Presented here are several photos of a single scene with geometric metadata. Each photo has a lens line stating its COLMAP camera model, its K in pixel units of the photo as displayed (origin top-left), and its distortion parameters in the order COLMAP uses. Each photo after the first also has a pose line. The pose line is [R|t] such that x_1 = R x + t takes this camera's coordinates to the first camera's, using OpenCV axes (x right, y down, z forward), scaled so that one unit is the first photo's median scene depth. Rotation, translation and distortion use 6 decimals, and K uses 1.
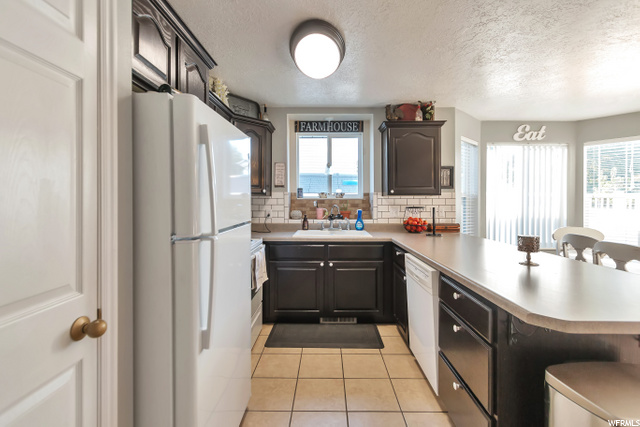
lens RADIAL K [[297.1, 0, 321.9], [0, 297.1, 201.7], [0, 0, 1]] dist [0.010313, -0.000855]
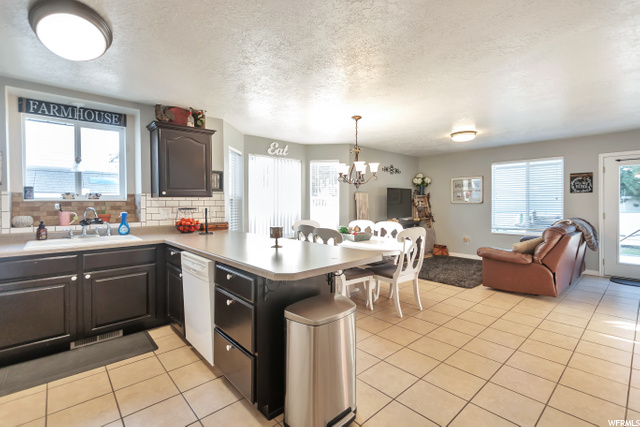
lens RADIAL K [[297.1, 0, 321.9], [0, 297.1, 201.7], [0, 0, 1]] dist [0.010313, -0.000855]
pose [[0.733309, -0.004897, 0.679878, -0.052141], [0.007821, 0.999969, -0.001232, 0.000245], [-0.679850, 0.006221, 0.733324, -0.088082]]
